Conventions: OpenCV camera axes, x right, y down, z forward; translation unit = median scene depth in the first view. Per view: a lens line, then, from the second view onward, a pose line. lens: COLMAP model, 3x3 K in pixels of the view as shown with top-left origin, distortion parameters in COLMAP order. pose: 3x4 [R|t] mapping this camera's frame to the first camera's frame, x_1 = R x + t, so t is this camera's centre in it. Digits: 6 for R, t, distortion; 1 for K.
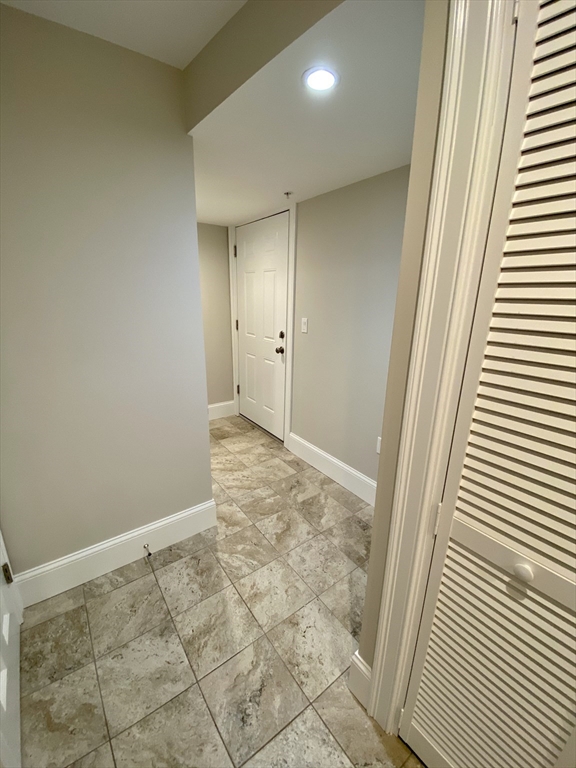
lens RADIAL K [[312.8, 0, 282.6], [0, 312.8, 377.1], [0, 0, 1]] dist [0.009351, -0.015862]
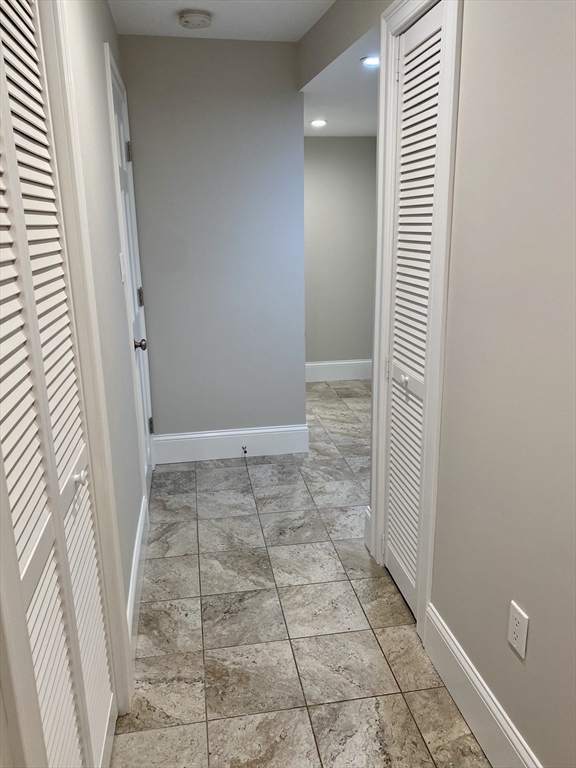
lens RADIAL K [[589.5, 0, 288.0], [0, 589.5, 384.0], [0, 0, 1]] dist [0.011485, -0.005217]
pose [[0.892071, 0.092371, -0.442354, 0.733575], [-0.091561, 0.995528, 0.023236, 0.278897], [0.442522, 0.019774, 0.896539, -0.994245]]
